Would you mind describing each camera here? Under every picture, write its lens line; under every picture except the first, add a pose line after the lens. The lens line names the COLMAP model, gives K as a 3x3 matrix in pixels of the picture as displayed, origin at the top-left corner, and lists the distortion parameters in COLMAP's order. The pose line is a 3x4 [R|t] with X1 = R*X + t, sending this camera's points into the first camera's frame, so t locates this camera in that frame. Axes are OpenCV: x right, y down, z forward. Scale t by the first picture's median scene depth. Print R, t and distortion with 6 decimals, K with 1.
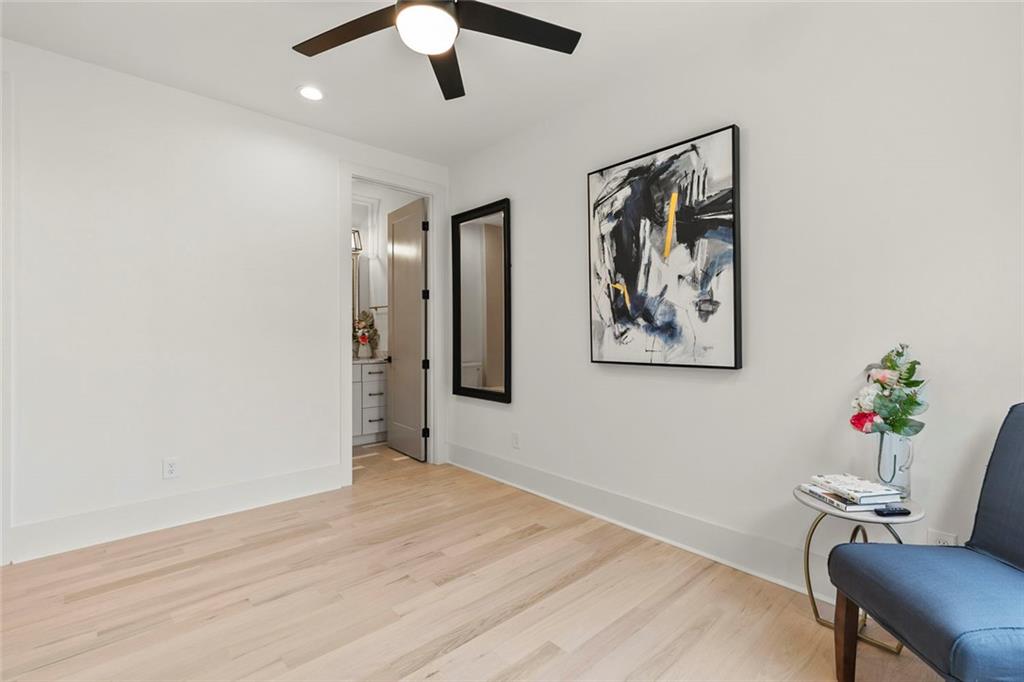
lens RADIAL K [[457.3, 0, 513.1], [0, 457.3, 334.8], [0, 0, 1]] dist [0.002956, 0.000071]
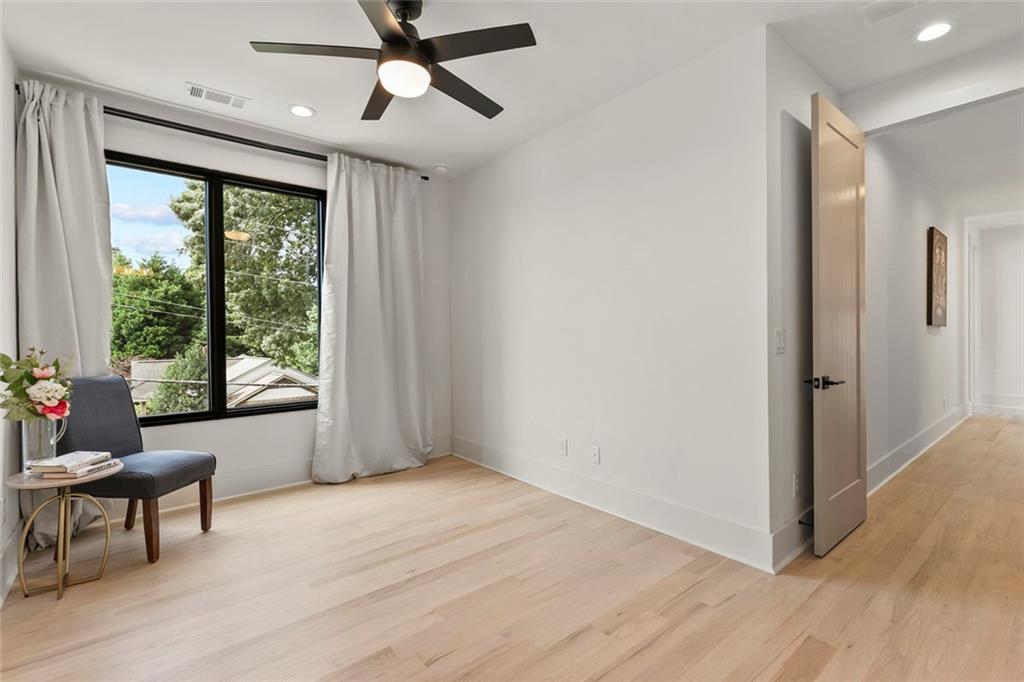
lens RADIAL K [[463.6, 0, 515.8], [0, 463.6, 338.2], [0, 0, 1]] dist [0.002338, 0.000131]
pose [[-0.998999, 0.008966, 0.043831, -0.353092], [0.009563, 0.999864, 0.013419, -0.005944], [-0.043704, 0.013824, -0.998949, 1.488985]]
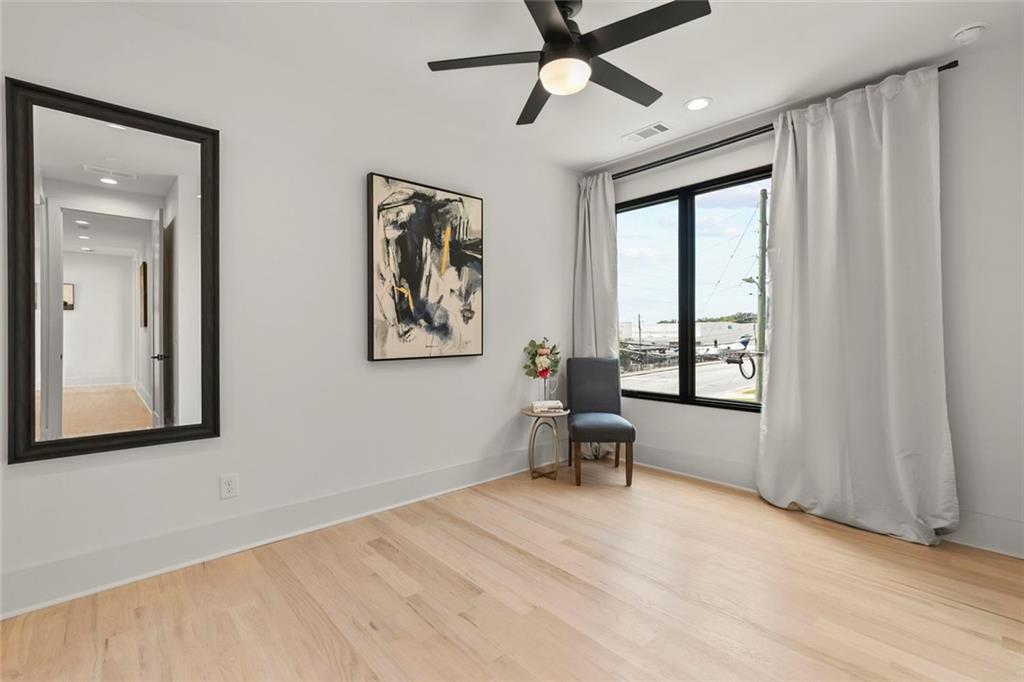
lens RADIAL K [[457.3, 0, 513.1], [0, 457.3, 334.8], [0, 0, 1]] dist [0.002956, 0.000071]
pose [[0.006857, -0.001616, 0.999975, -0.933715], [0.005540, 0.999983, 0.001578, 0.002877], [-0.999961, 0.005529, 0.006865, 0.767245]]
